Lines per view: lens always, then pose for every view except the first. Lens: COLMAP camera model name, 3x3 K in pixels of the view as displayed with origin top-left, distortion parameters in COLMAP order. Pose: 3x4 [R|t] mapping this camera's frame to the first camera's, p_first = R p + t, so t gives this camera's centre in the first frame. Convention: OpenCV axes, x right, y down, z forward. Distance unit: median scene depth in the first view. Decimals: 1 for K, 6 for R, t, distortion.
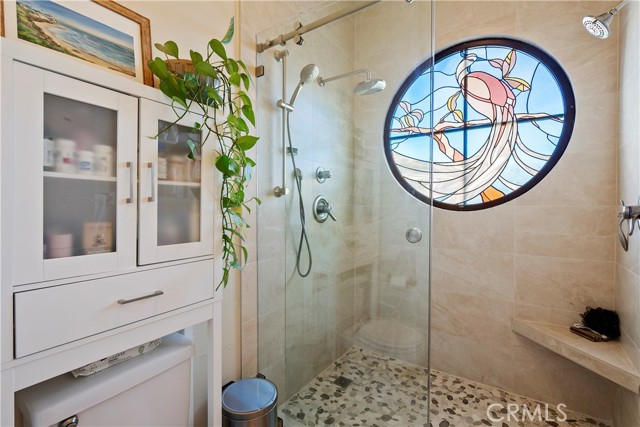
lens RADIAL K [[296.8, 0, 319.6], [0, 296.8, 210.8], [0, 0, 1]] dist [0.001705, 0.000029]
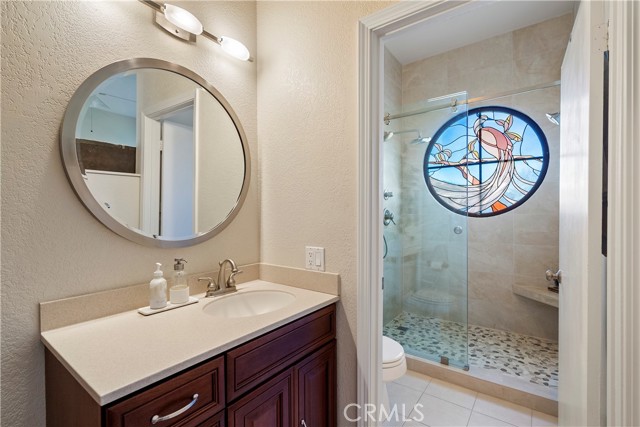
lens RADIAL K [[296.8, 0, 319.8], [0, 296.8, 213.2], [0, 0, 1]] dist [0.001705, 0.000029]
pose [[0.999696, -0.008030, -0.023323, -0.317806], [0.007706, 0.999873, -0.013945, -0.006059], [0.023432, 0.013761, 0.999631, -0.571793]]
